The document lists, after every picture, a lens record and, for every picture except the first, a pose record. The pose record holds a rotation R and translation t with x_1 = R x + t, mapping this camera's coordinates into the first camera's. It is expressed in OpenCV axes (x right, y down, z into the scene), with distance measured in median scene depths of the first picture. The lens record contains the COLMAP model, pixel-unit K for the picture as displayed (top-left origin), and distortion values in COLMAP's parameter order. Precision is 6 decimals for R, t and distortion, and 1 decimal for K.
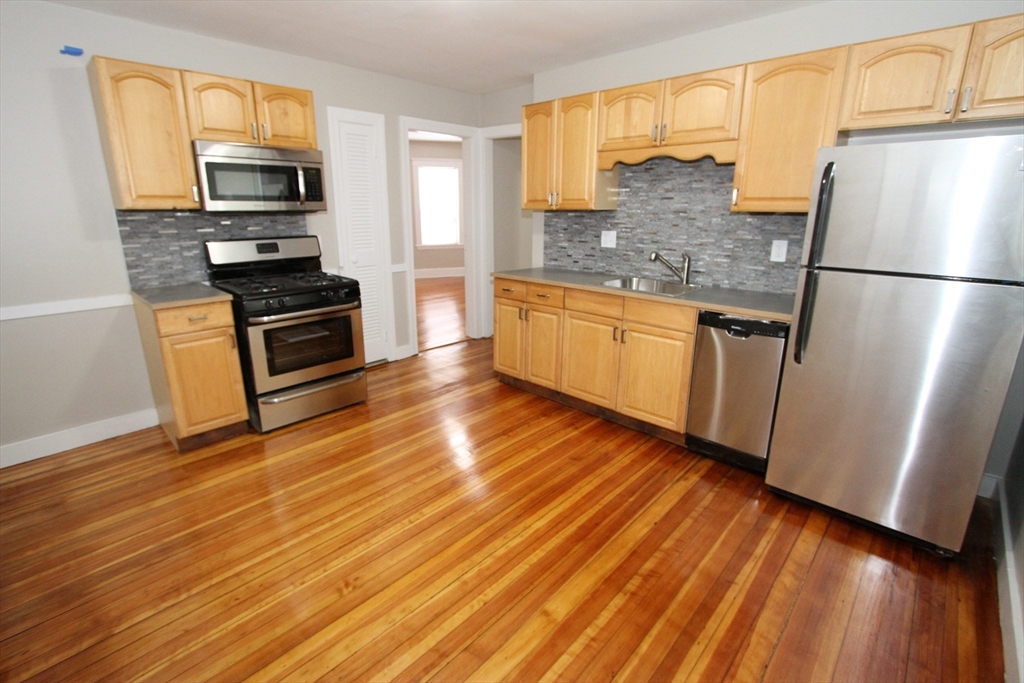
lens RADIAL K [[471.9, 0, 505.3], [0, 471.9, 340.1], [0, 0, 1]] dist [-0.028489, 0.007253]
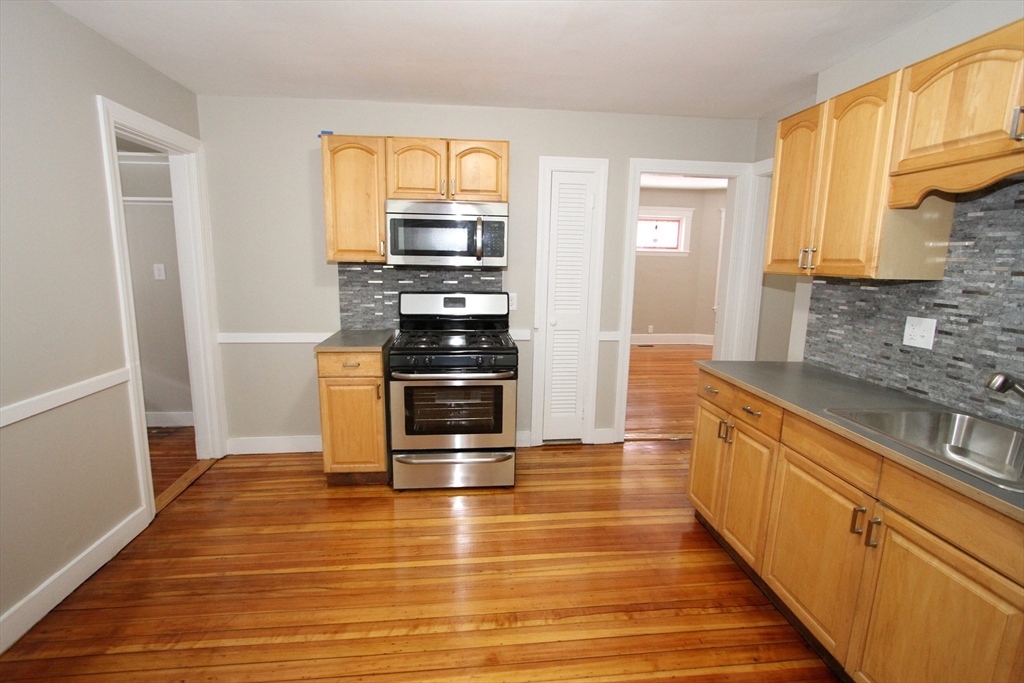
lens RADIAL K [[471.9, 0, 505.3], [0, 471.9, 340.1], [0, 0, 1]] dist [-0.028489, 0.007253]
pose [[0.759100, 0.123091, -0.639231, 0.235050], [-0.191095, 0.980833, -0.038059, -0.110383], [0.622294, 0.151044, 0.768073, 0.344555]]
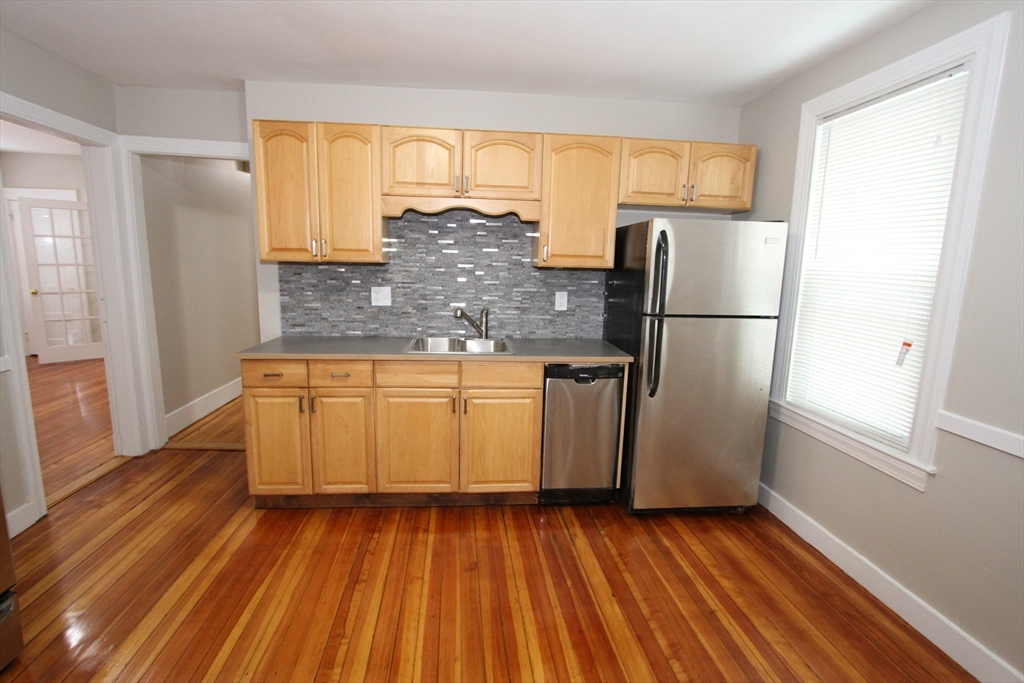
lens RADIAL K [[471.9, 0, 505.3], [0, 471.9, 340.1], [0, 0, 1]] dist [-0.028489, 0.007253]
pose [[0.647548, -0.110762, 0.753932, -0.336113], [0.183090, 0.983012, -0.012838, -0.099323], [-0.739702, 0.146351, 0.656827, 0.337438]]
